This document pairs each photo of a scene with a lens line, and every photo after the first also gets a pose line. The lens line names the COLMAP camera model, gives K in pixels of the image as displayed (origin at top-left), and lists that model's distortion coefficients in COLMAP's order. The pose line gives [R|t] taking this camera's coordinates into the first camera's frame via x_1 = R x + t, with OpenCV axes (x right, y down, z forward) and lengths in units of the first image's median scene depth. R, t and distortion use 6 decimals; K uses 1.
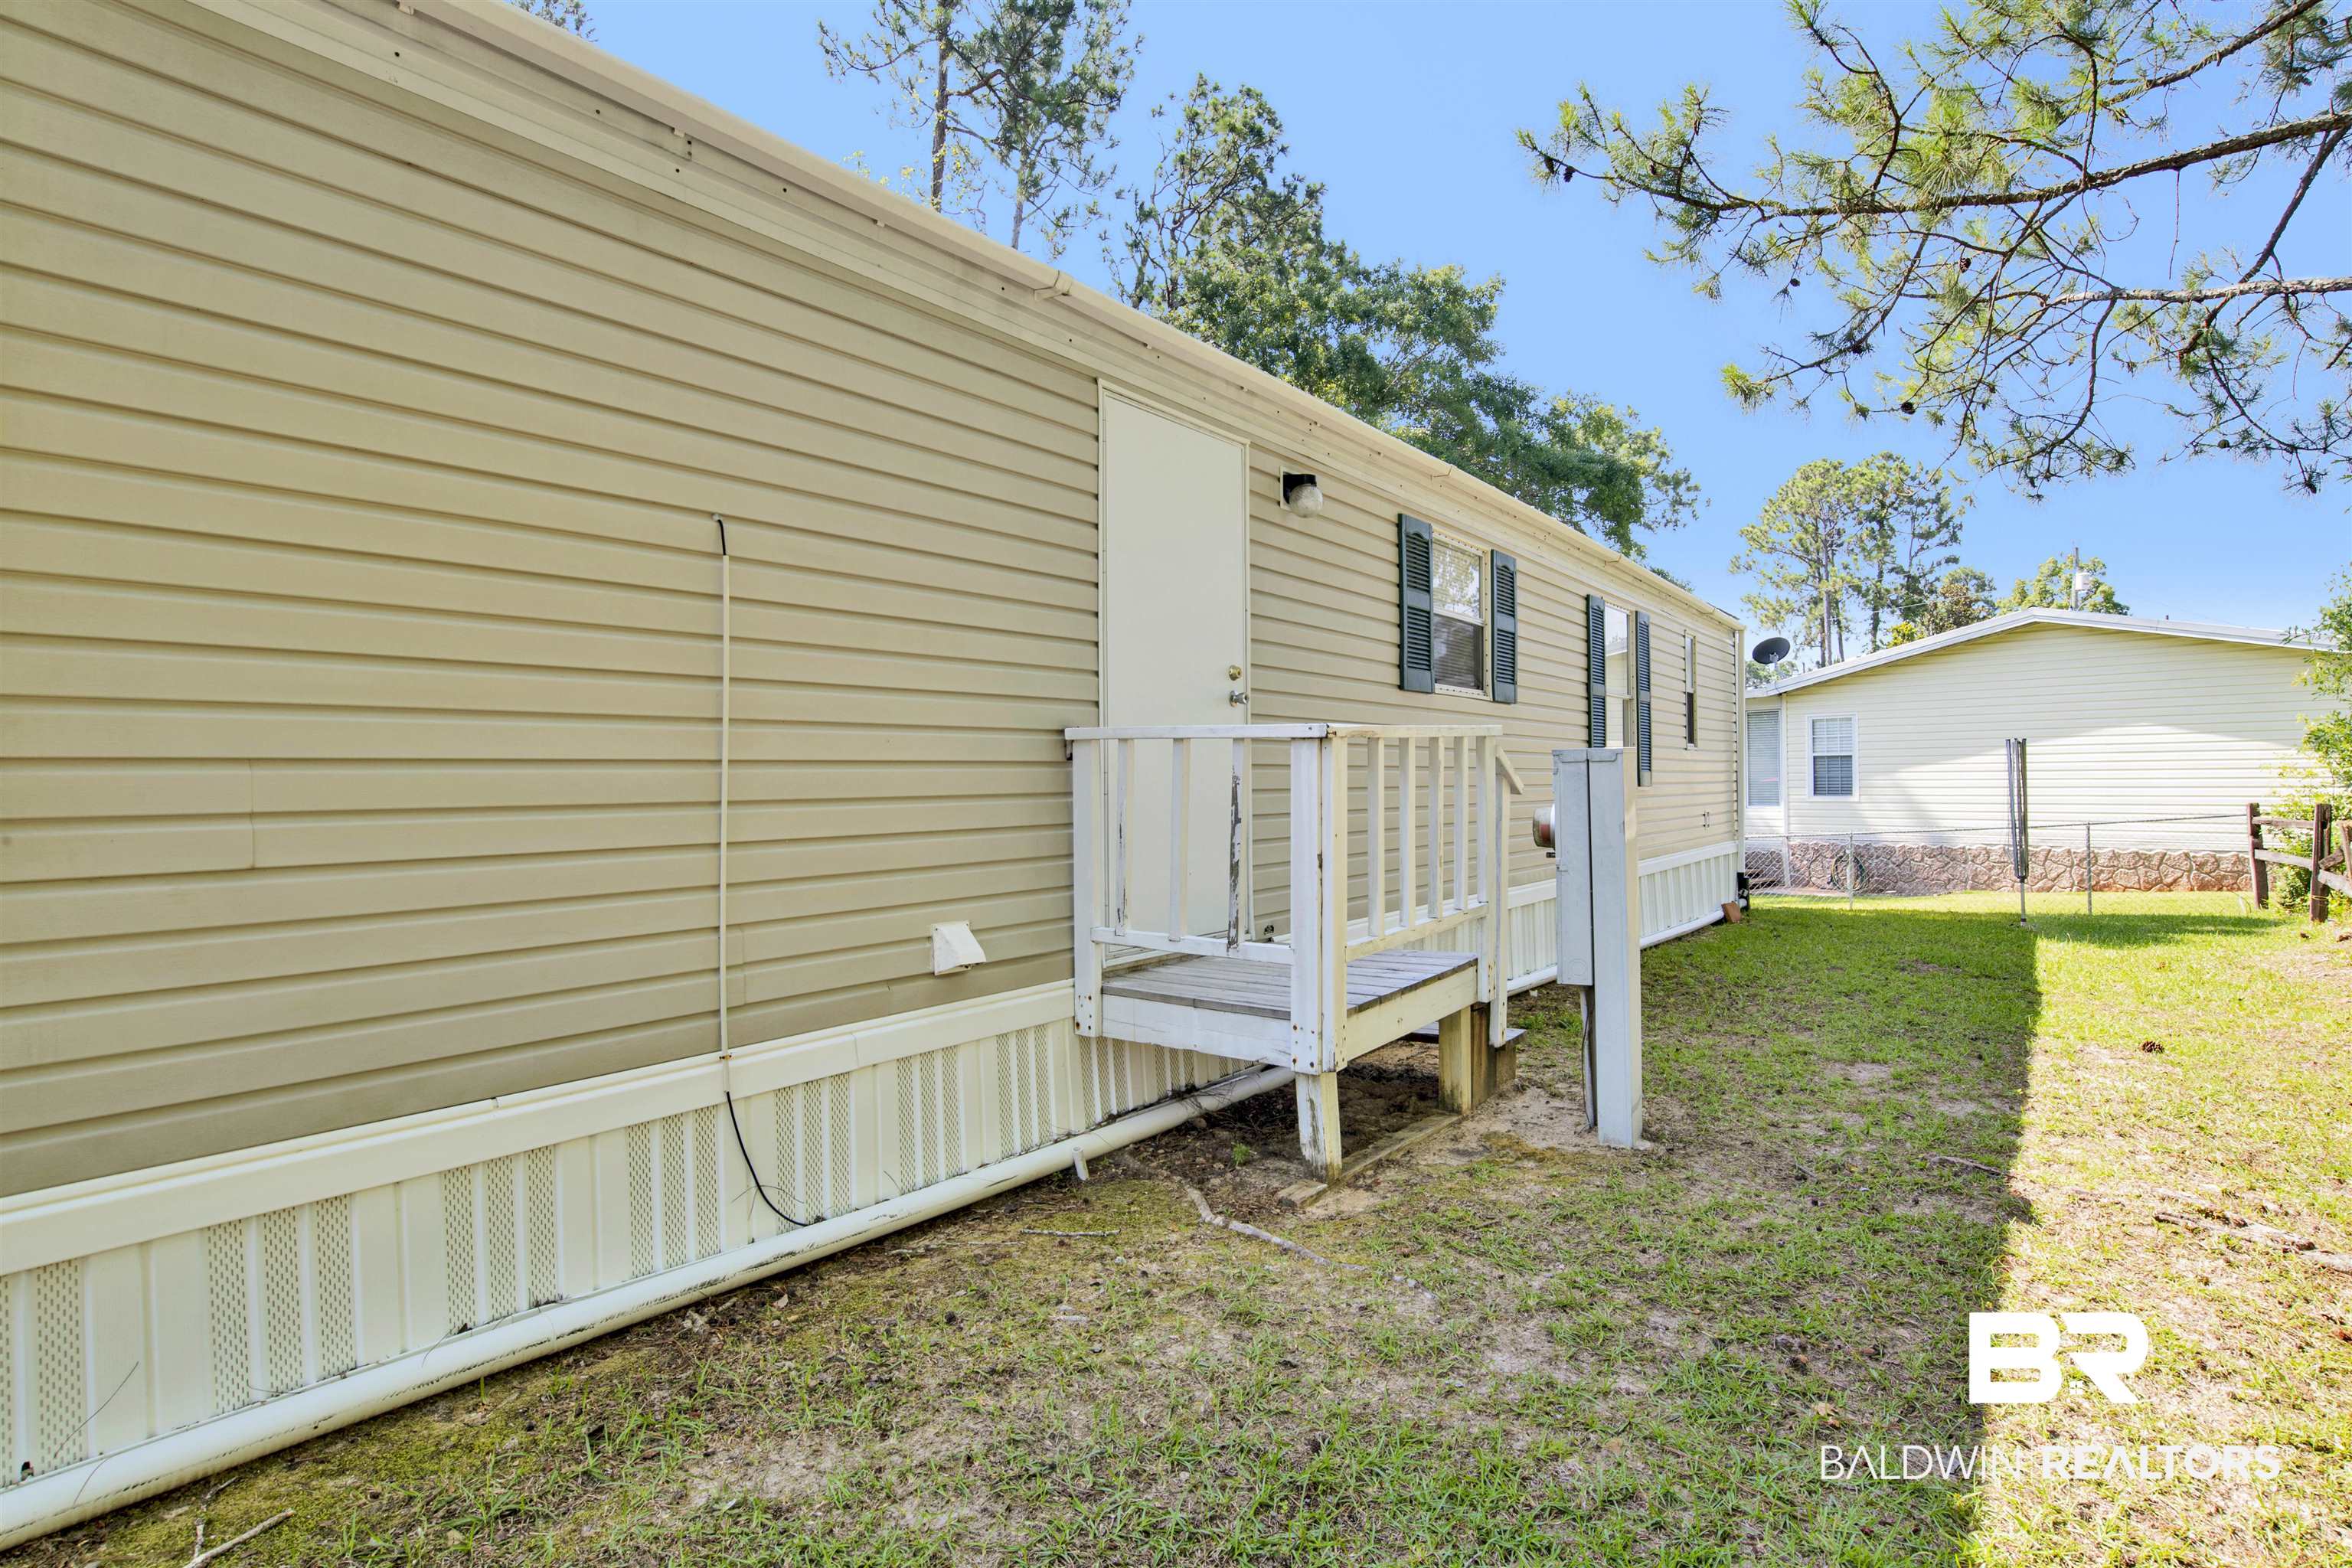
lens RADIAL K [[1235.0, 0, 1187.3], [0, 1235.0, 782.6], [0, 0, 1]] dist [-0.073203, 0.022419]
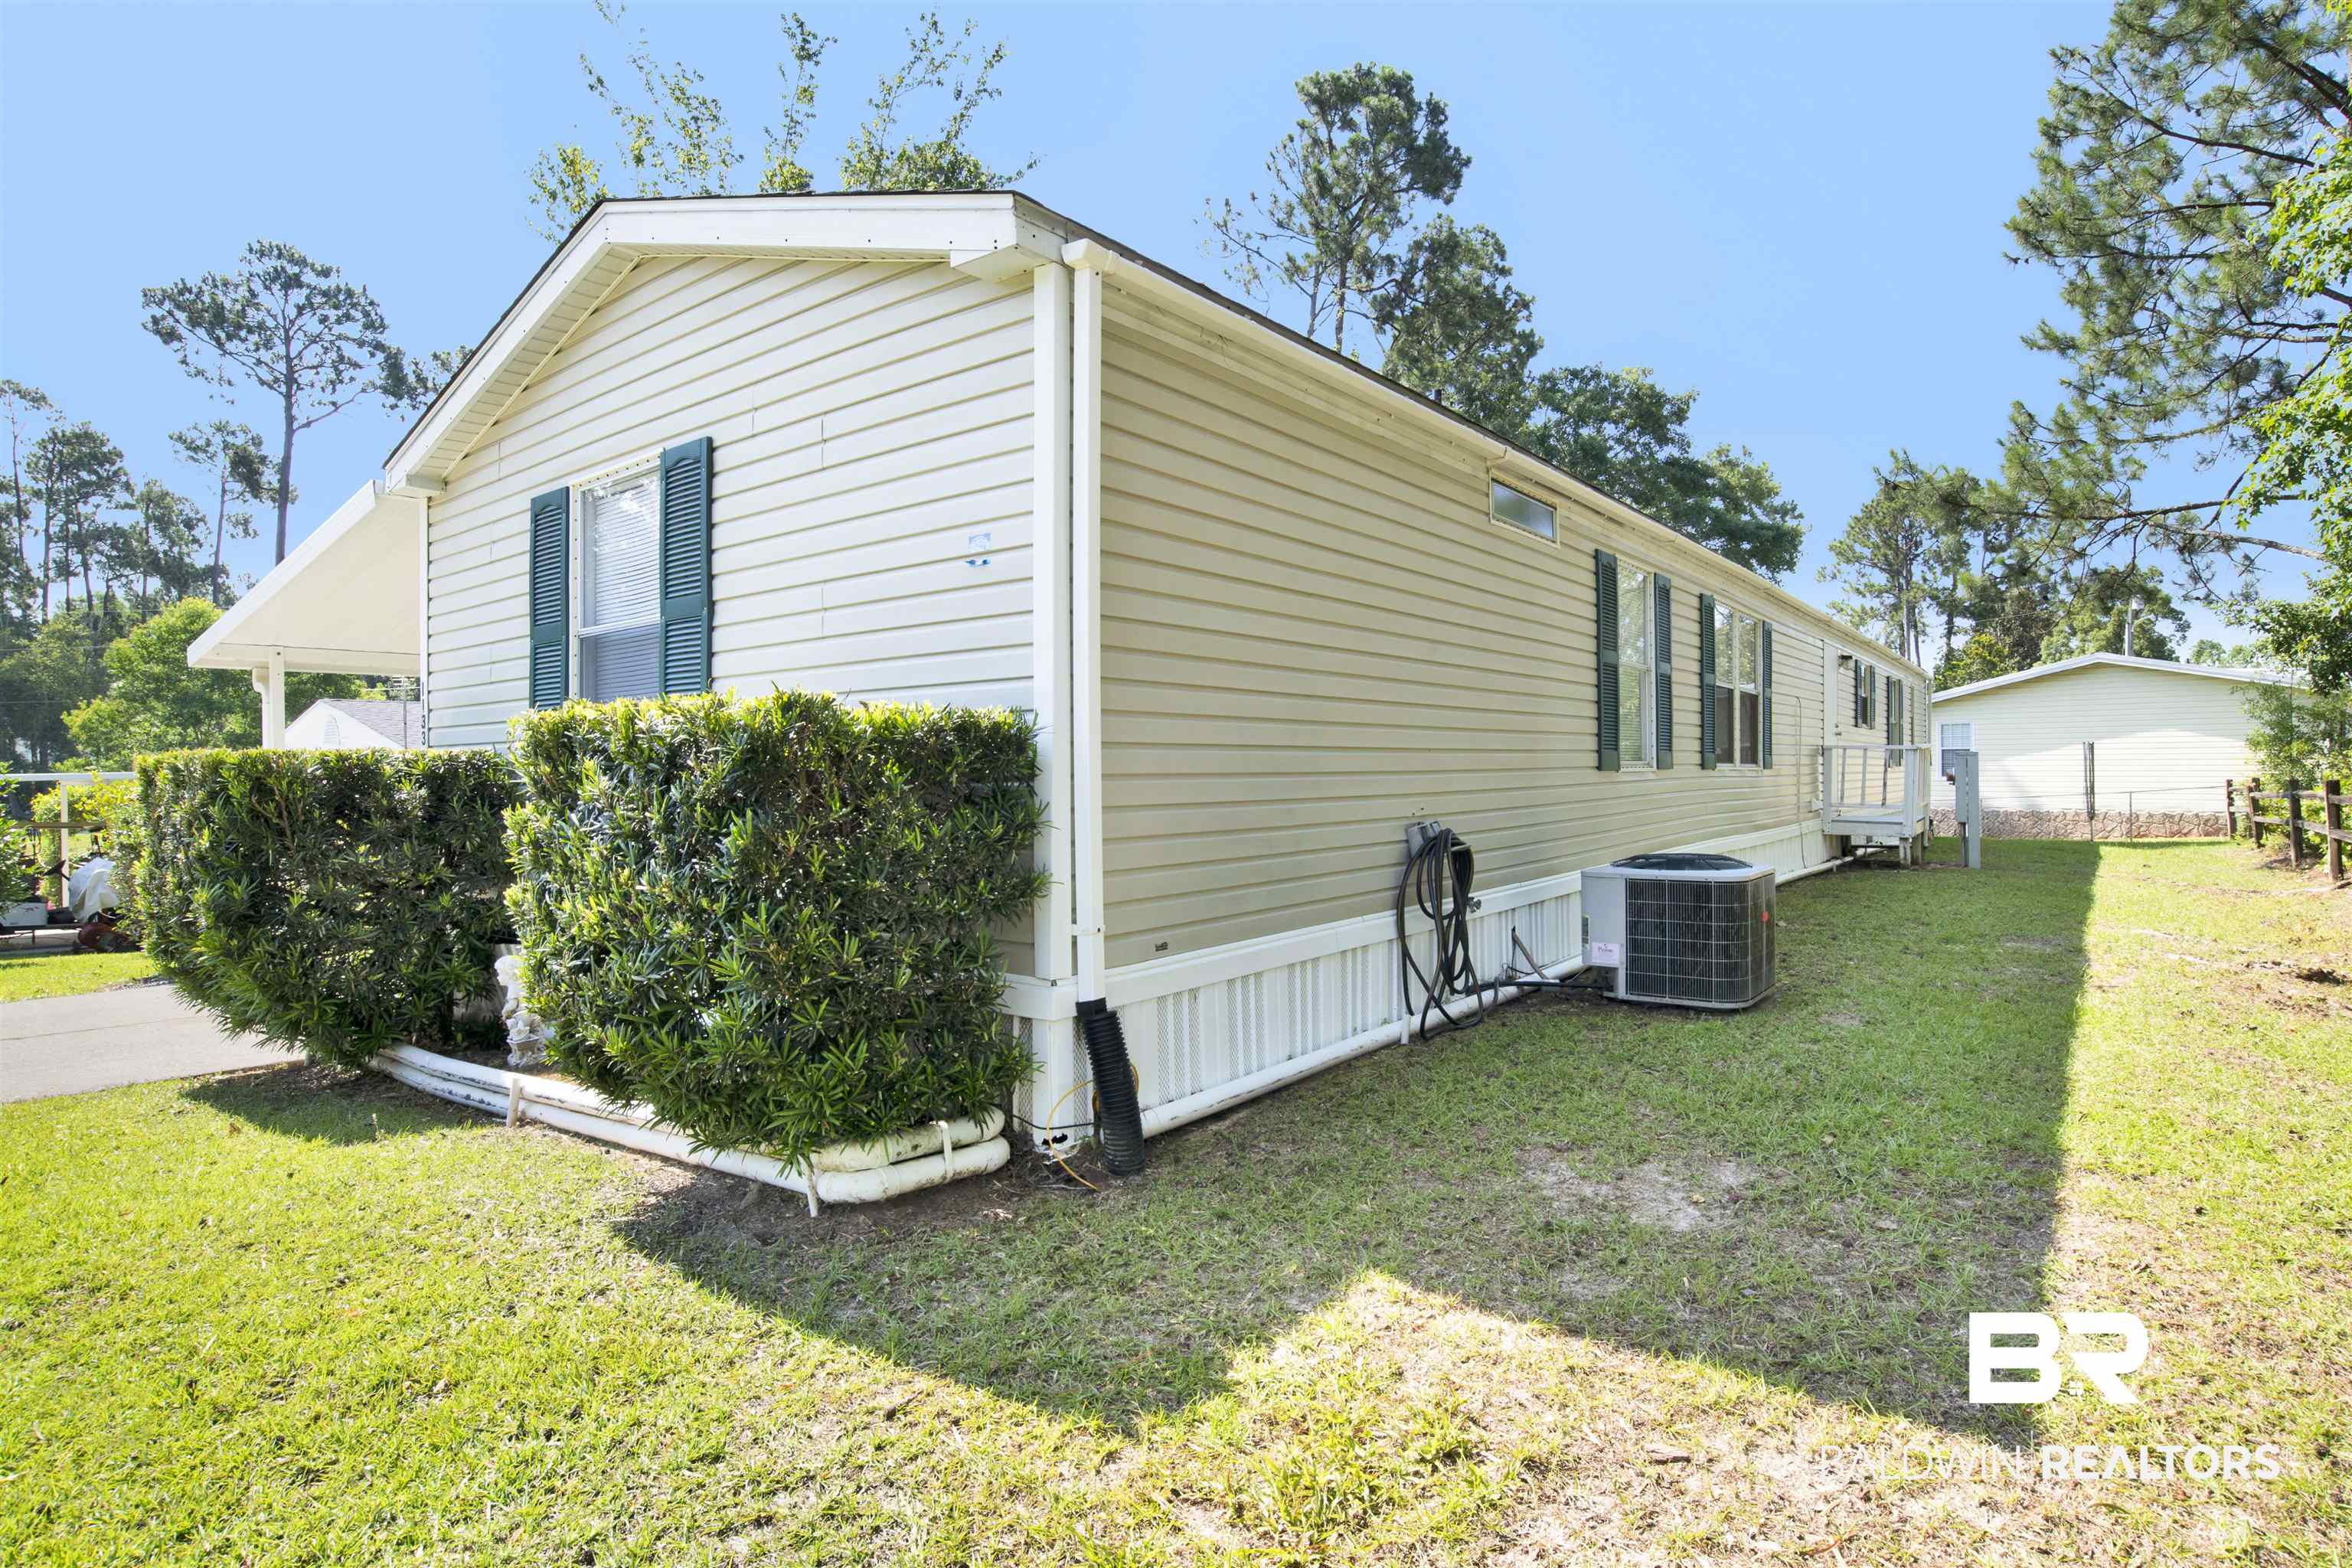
lens RADIAL K [[1235.0, 0, 1187.3], [0, 1235.0, 782.6], [0, 0, 1]] dist [-0.073203, 0.022419]
pose [[0.999419, 0.003434, -0.033917, -0.146914], [-0.003107, 0.999948, 0.009711, 0.002555], [0.033949, -0.009600, 0.999377, -0.204643]]
